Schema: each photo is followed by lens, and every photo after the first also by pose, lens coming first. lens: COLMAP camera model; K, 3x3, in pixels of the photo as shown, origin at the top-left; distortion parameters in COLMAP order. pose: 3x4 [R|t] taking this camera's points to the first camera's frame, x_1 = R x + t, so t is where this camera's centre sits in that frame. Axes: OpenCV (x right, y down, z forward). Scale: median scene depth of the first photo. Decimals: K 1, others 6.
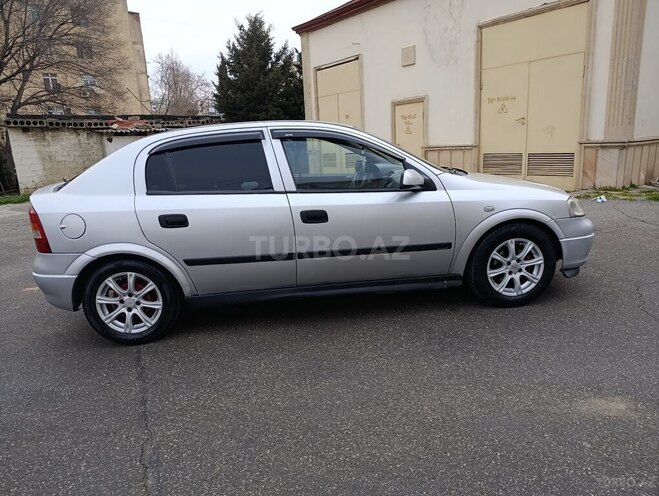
lens RADIAL K [[445.9, 0, 330.6], [0, 445.9, 250.9], [0, 0, 1]] dist [0.031555, -0.041496]
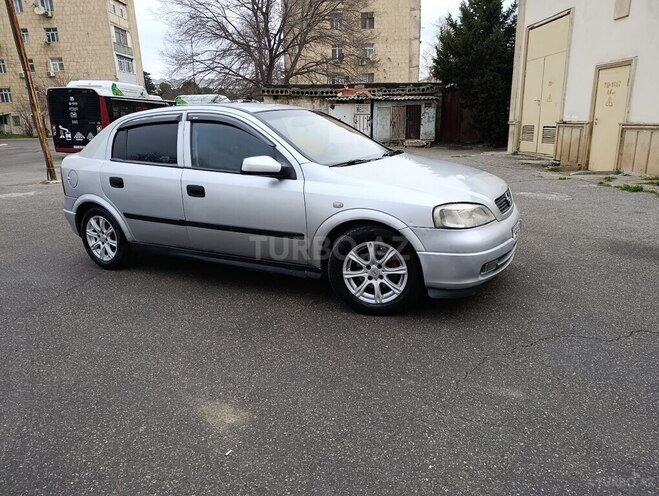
lens RADIAL K [[445.9, 0, 330.6], [0, 445.9, 250.9], [0, 0, 1]] dist [0.031555, -0.041496]
pose [[0.832305, 0.183360, -0.523113, 0.800553], [-0.144471, 0.982845, 0.114643, -0.097847], [0.535160, -0.019844, 0.844517, 0.191575]]
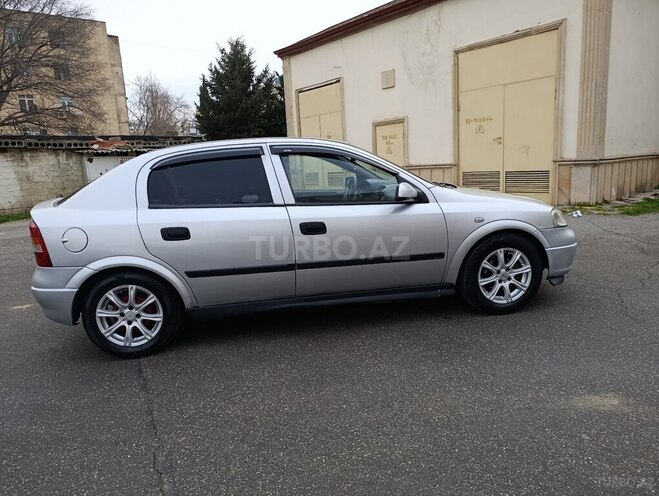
lens RADIAL K [[446.2, 0, 329.5], [0, 446.2, 248.0], [0, 0, 1]] dist [0.031131, -0.041620]
pose [[0.998969, -0.010955, 0.044062, -0.040747], [0.013166, 0.998652, -0.050205, 0.018980], [-0.043452, 0.050733, 0.997767, -0.027586]]
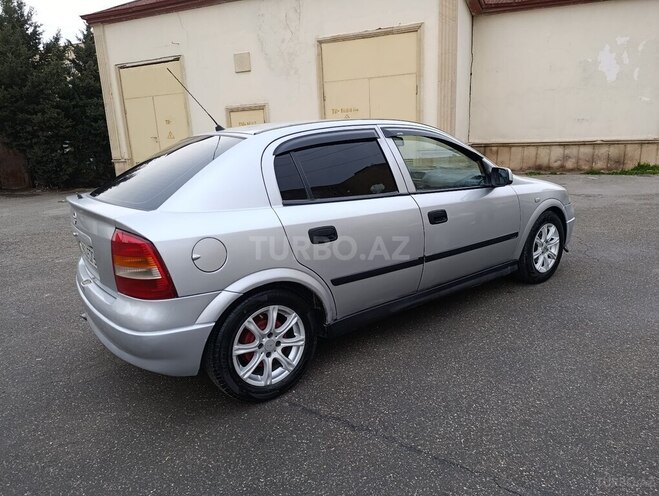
lens RADIAL K [[445.9, 0, 330.6], [0, 445.9, 250.9], [0, 0, 1]] dist [0.031555, -0.041496]
pose [[0.859888, -0.112350, 0.497965, -0.666444], [0.123056, 0.992334, 0.011396, -0.039283], [-0.495428, 0.051478, 0.867122, 0.246300]]
